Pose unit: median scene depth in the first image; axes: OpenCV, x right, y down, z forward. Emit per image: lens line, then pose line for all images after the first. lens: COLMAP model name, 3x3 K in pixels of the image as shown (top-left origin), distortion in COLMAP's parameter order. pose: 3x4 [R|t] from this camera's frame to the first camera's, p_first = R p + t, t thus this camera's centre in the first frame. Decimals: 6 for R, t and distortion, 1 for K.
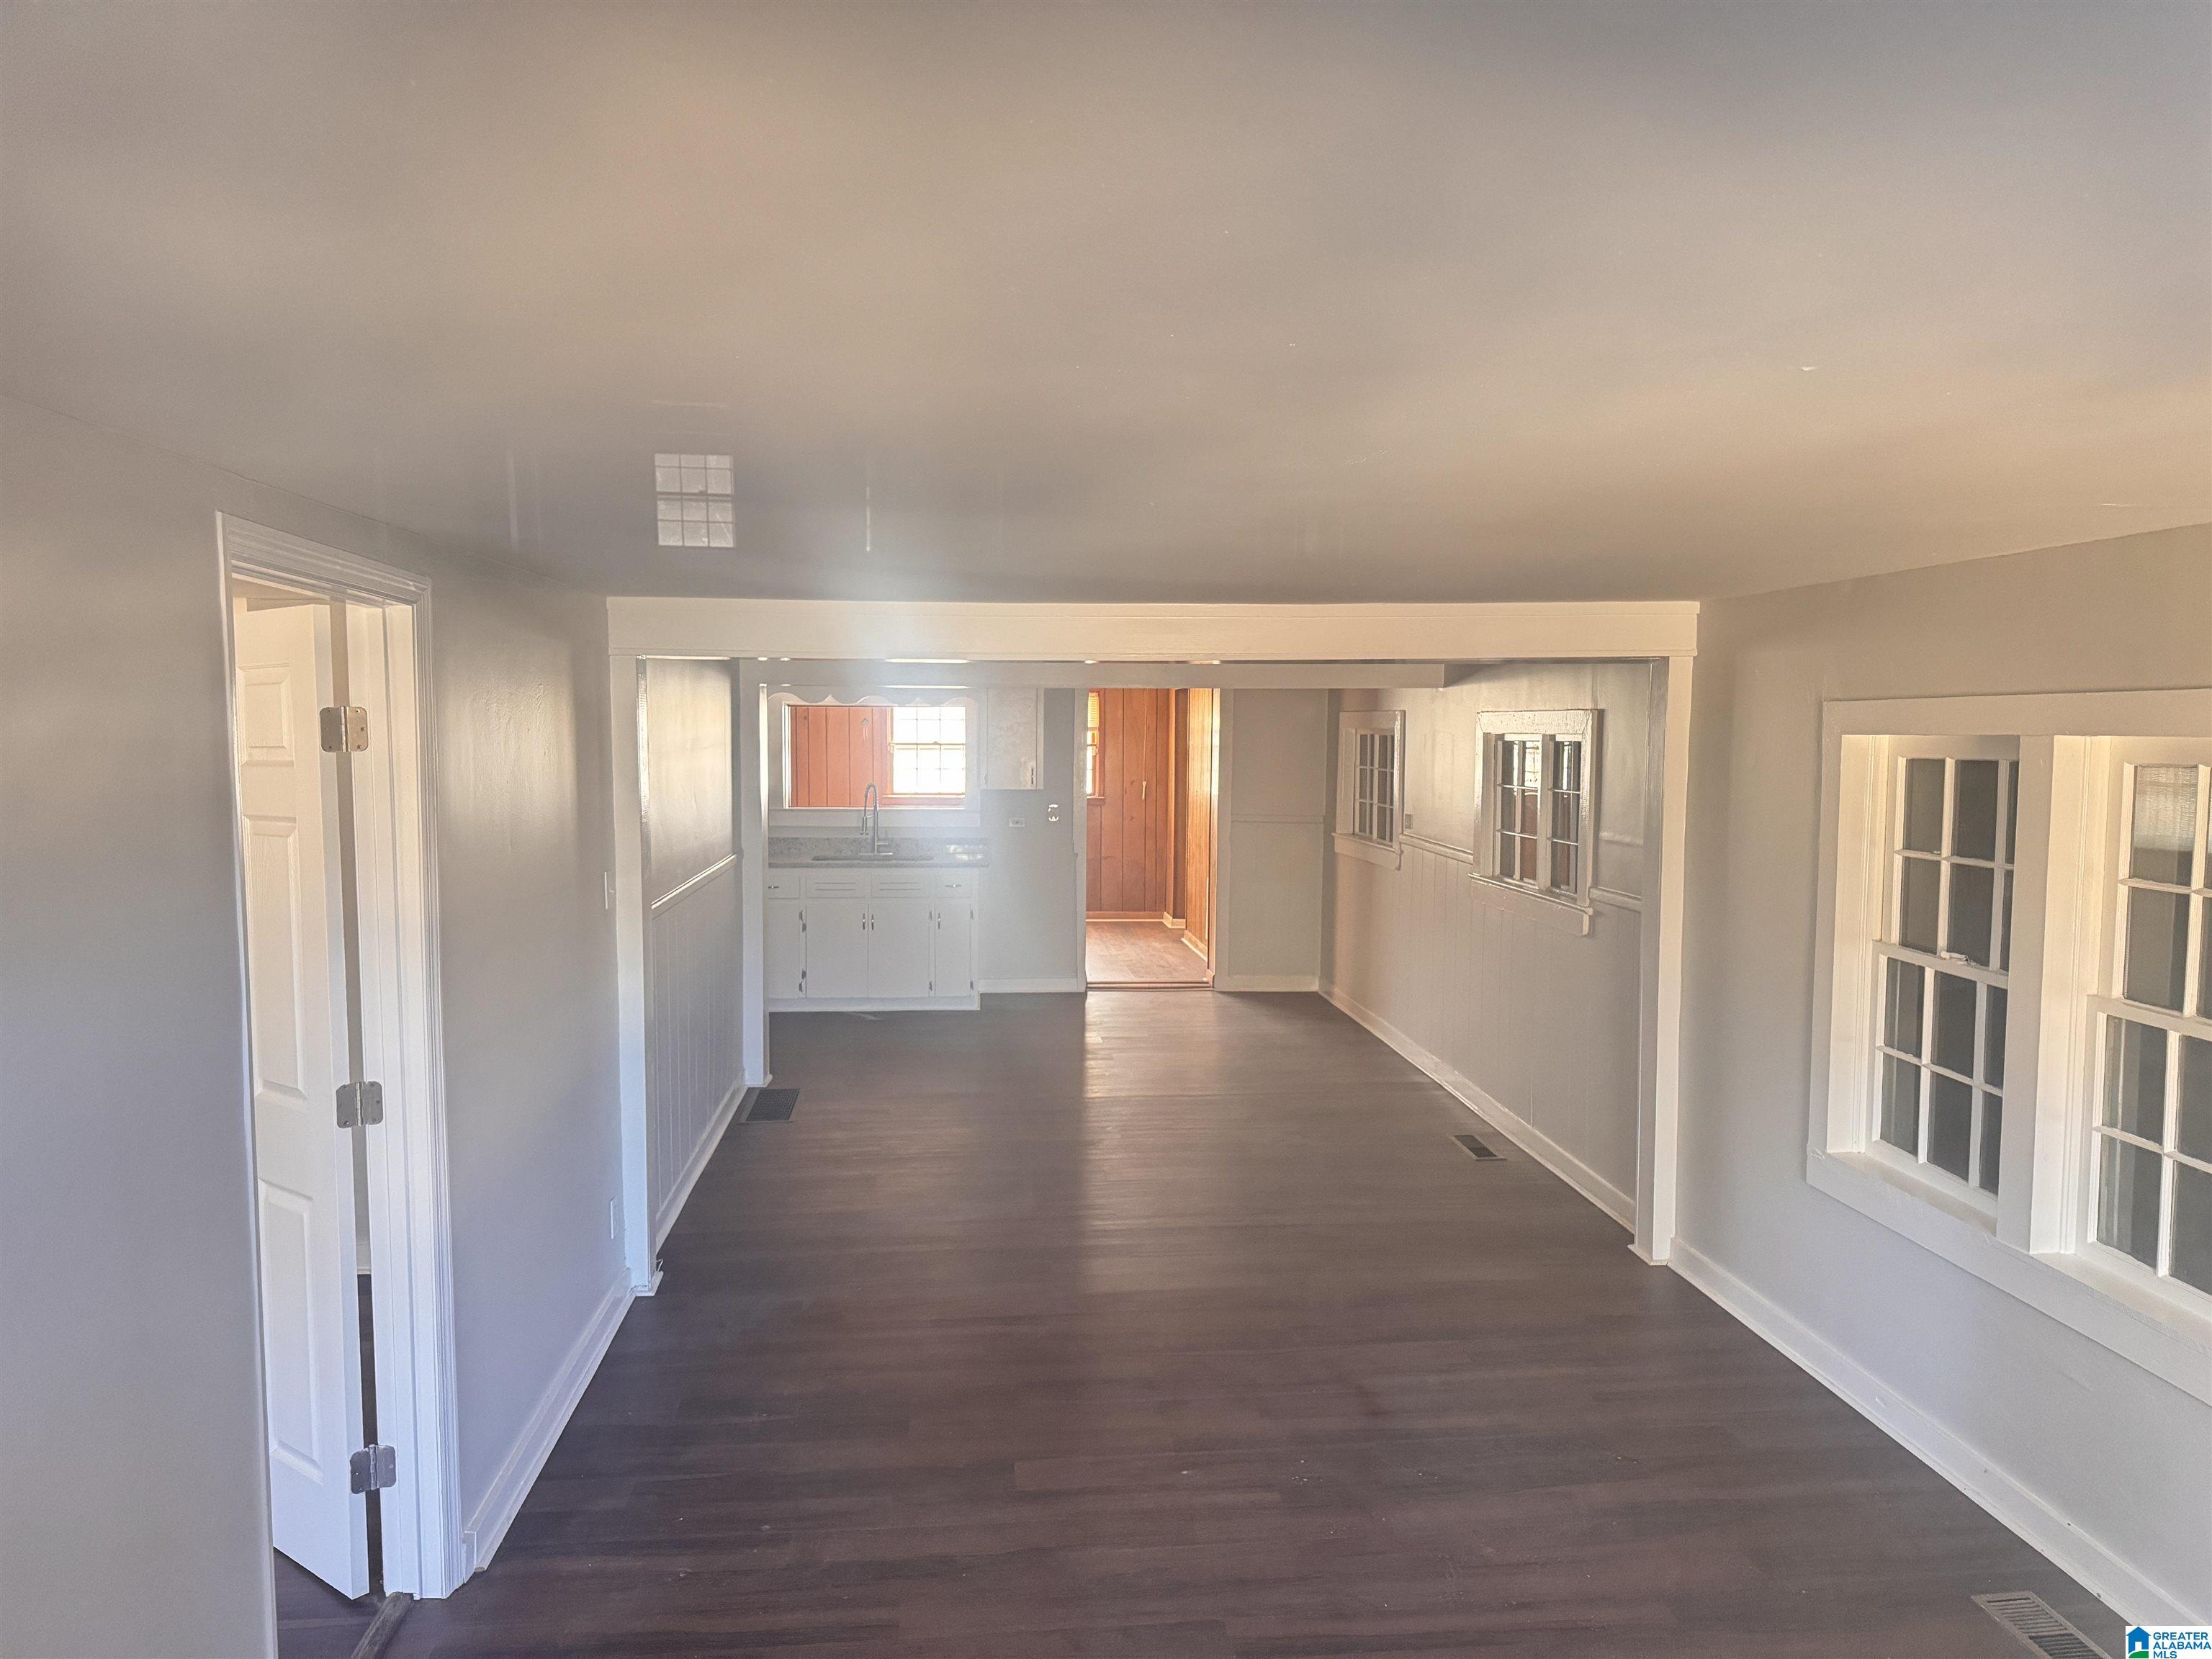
lens RADIAL K [[1574.9, 0, 1100.8], [0, 1574.9, 838.0], [0, 0, 1]] dist [0.007523, -0.006415]
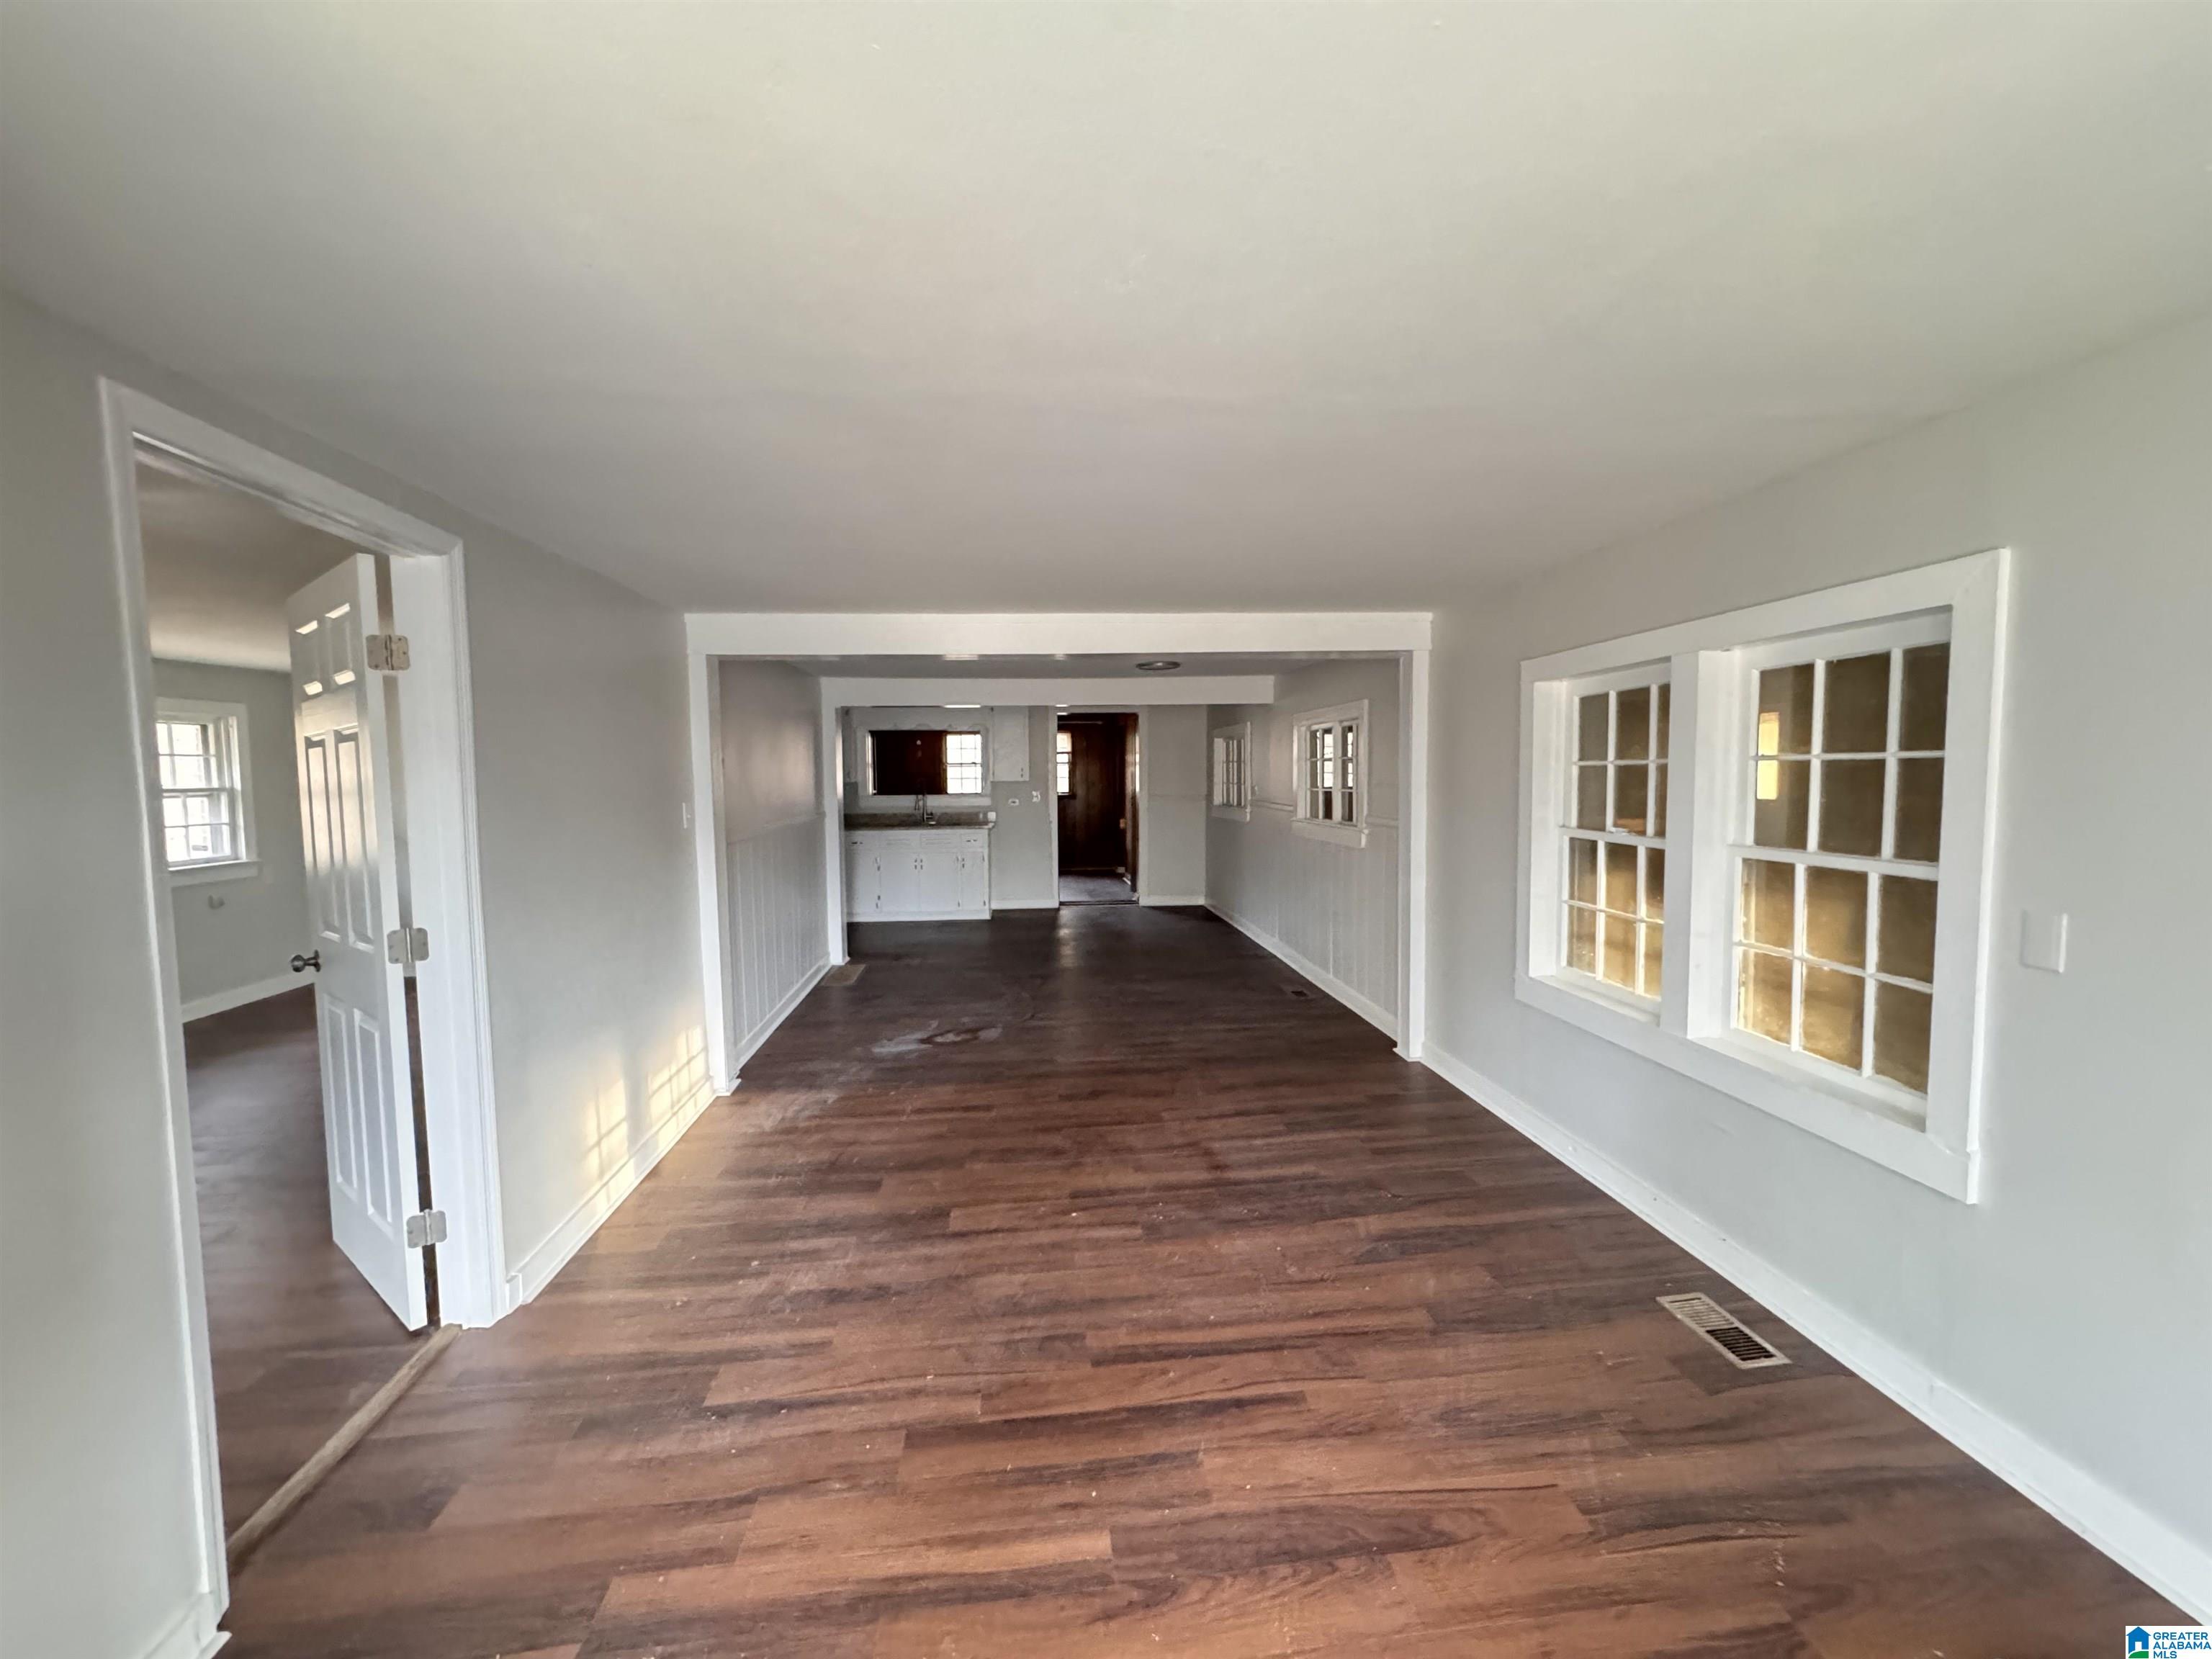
lens RADIAL K [[883.9, 0, 1106.0], [0, 883.9, 829.5], [0, 0, 1]] dist [-0.001101, 0.000108]
pose [[0.999782, -0.017736, 0.011053, 0.079441], [0.017885, 0.999749, -0.013526, 0.079522], [-0.010810, 0.013721, 0.999847, 0.228618]]
